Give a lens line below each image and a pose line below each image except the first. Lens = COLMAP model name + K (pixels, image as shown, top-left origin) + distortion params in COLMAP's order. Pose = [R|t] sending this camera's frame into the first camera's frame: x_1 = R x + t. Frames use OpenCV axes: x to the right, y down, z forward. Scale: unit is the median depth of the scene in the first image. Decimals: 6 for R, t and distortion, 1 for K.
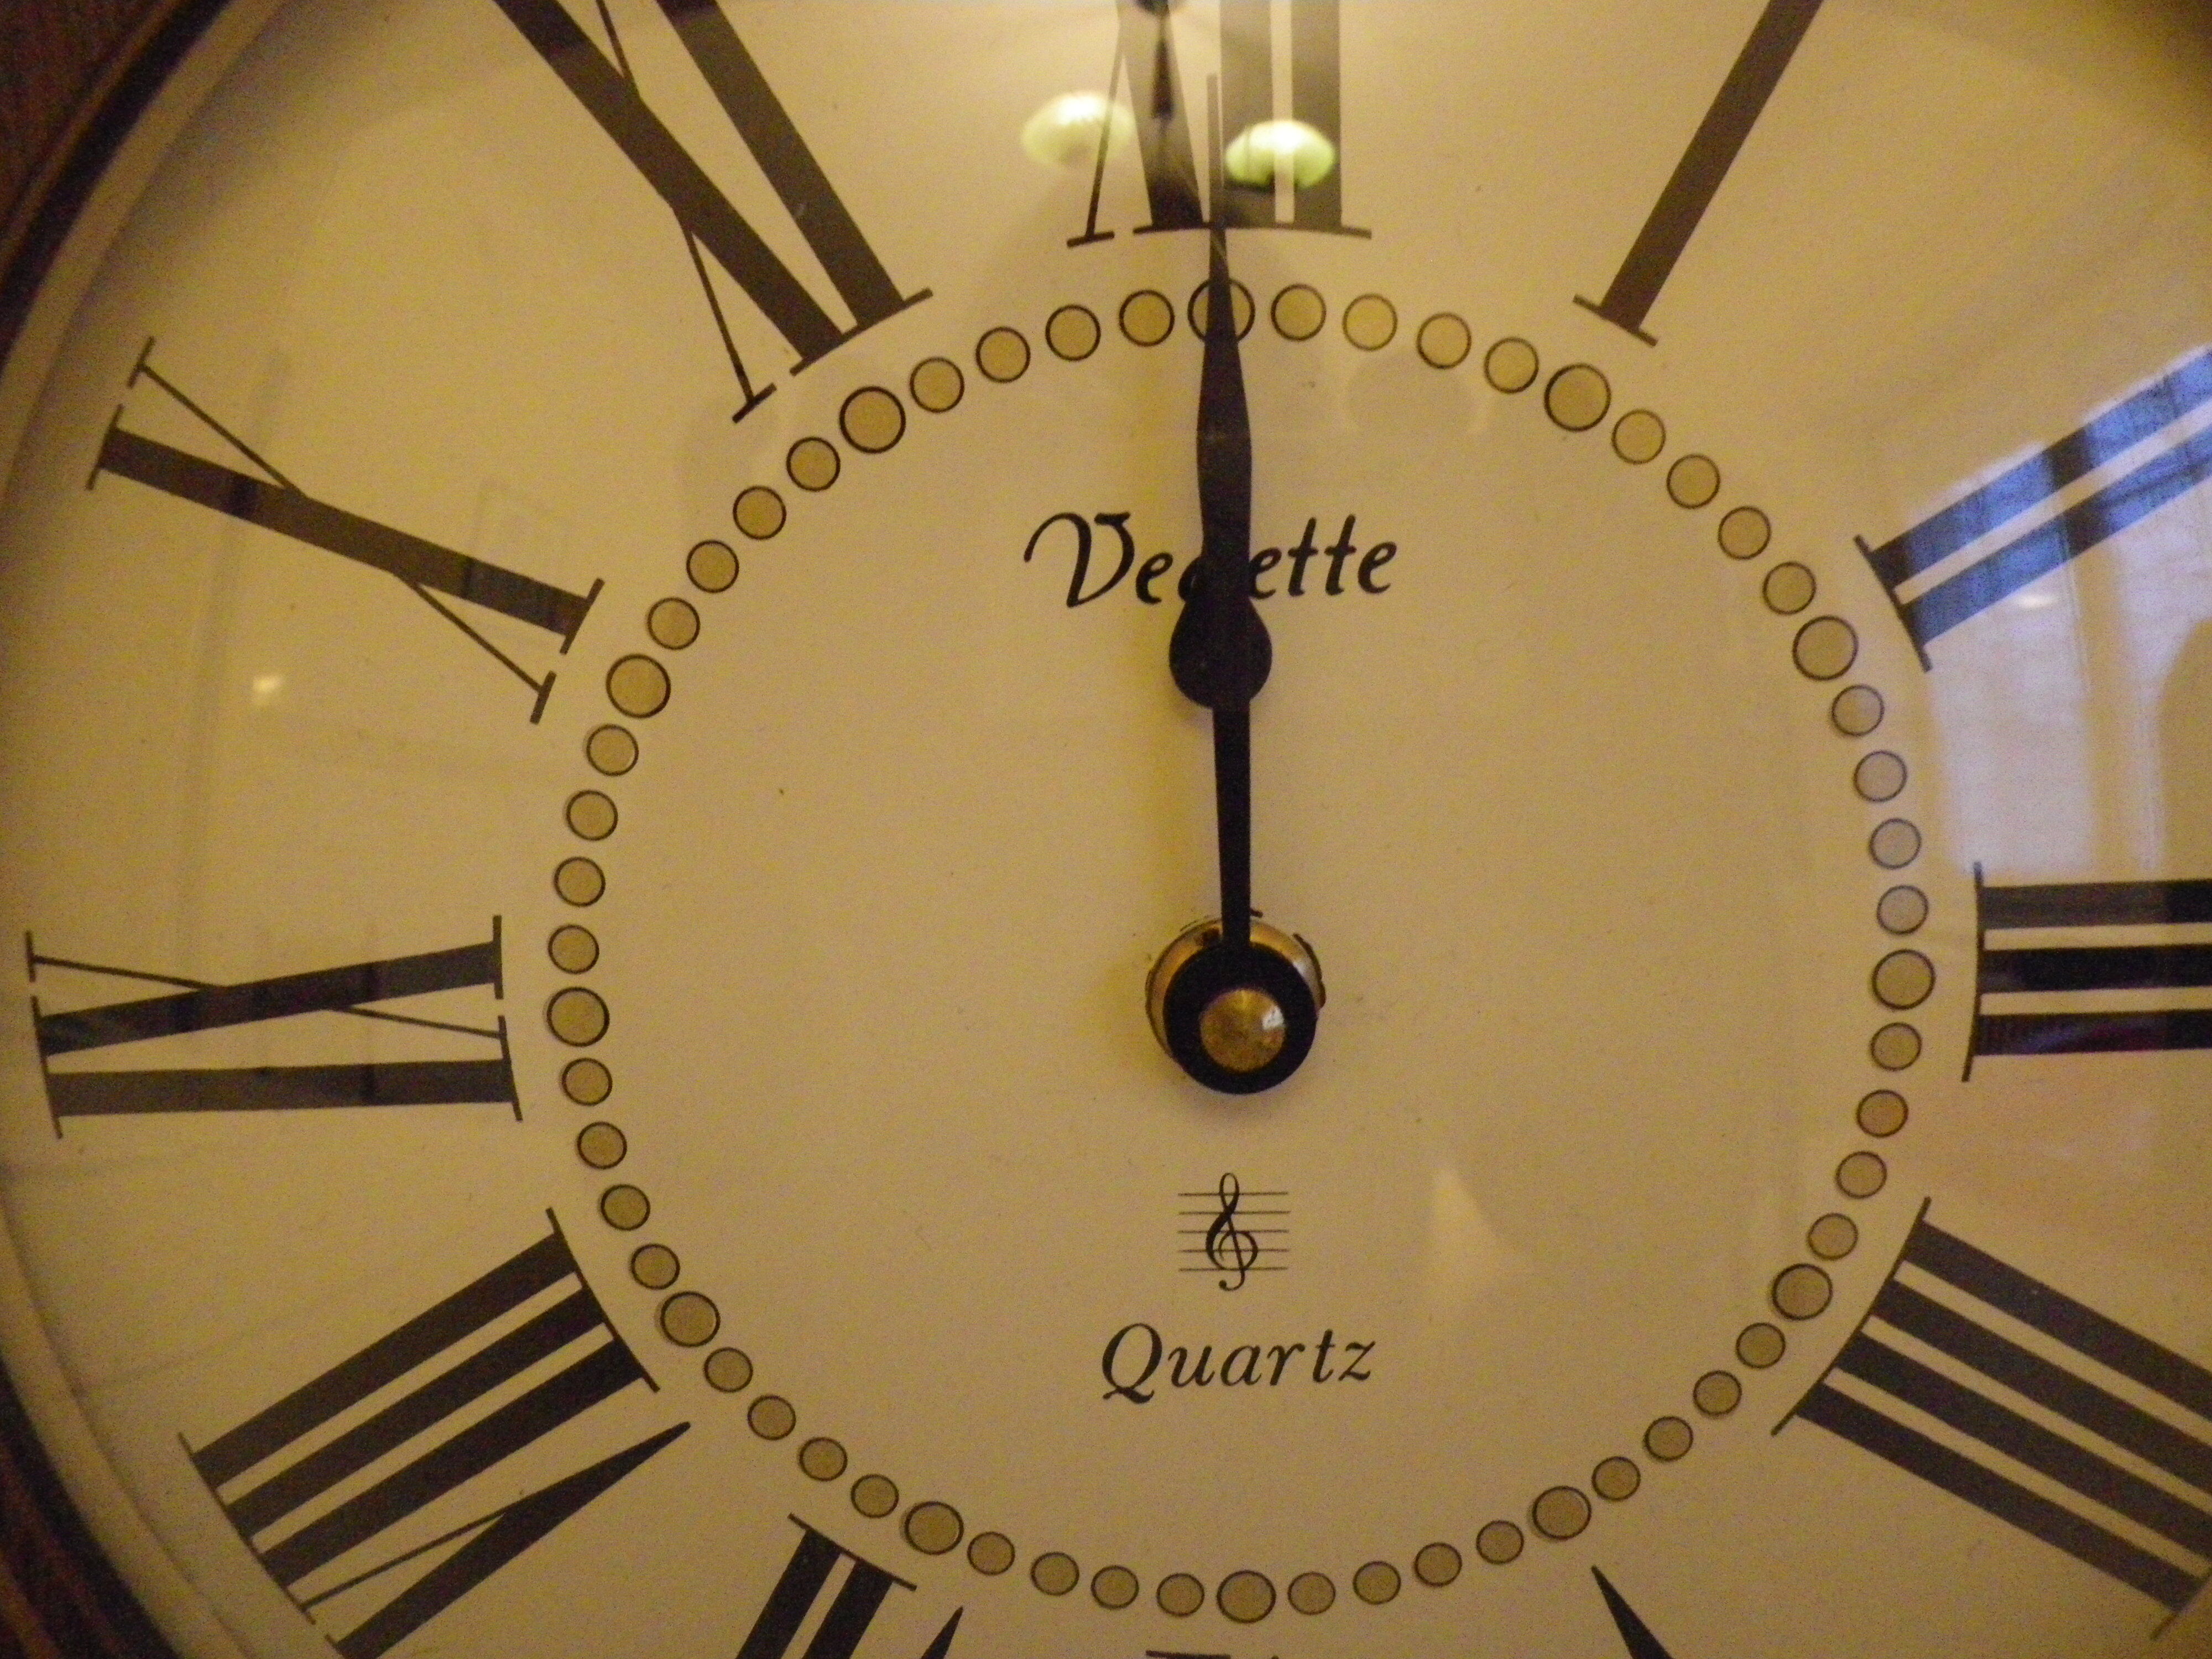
lens RADIAL K [[1684.6, 0, 1109.9], [0, 1684.6, 816.2], [0, 0, 1]] dist [0.003336, 0.000439]
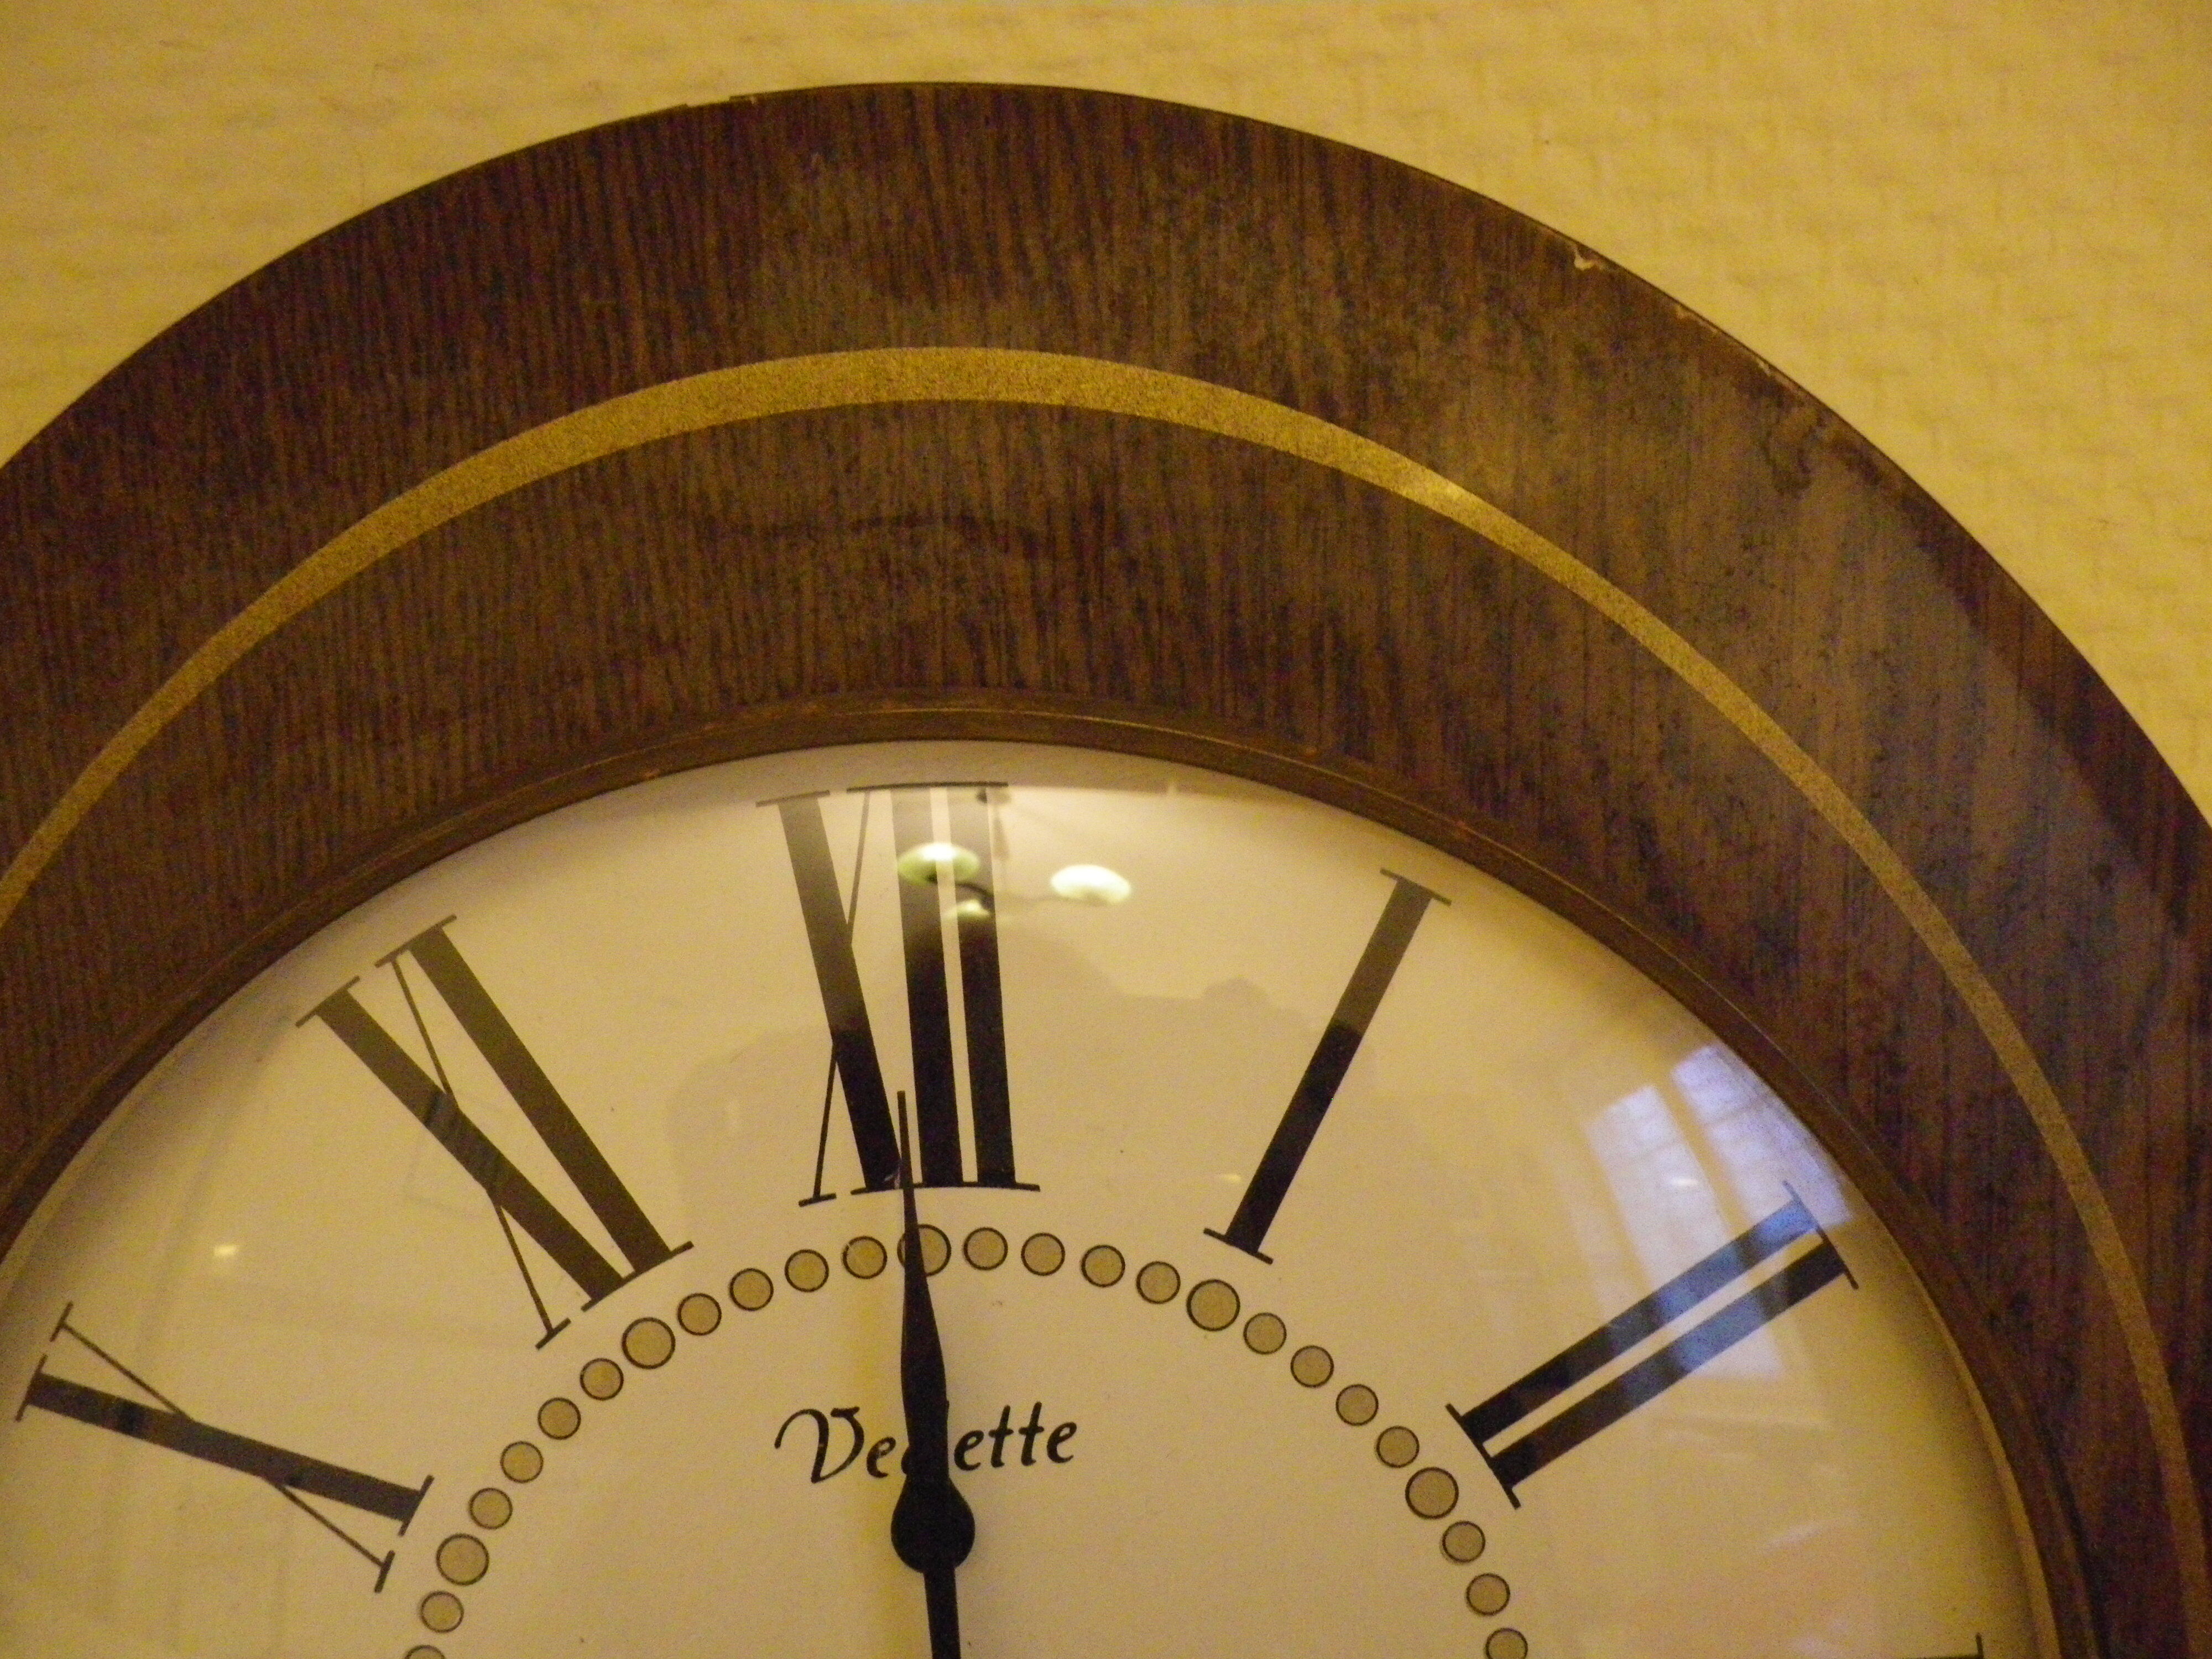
lens RADIAL K [[1684.6, 0, 1118.8], [0, 1684.6, 833.0], [0, 0, 1]] dist [0.003336, 0.000439]
pose [[0.999159, -0.041000, -0.001086, 0.211119], [0.040601, 0.992478, -0.115491, -0.428099], [0.005813, 0.115350, 0.993308, -0.261734]]
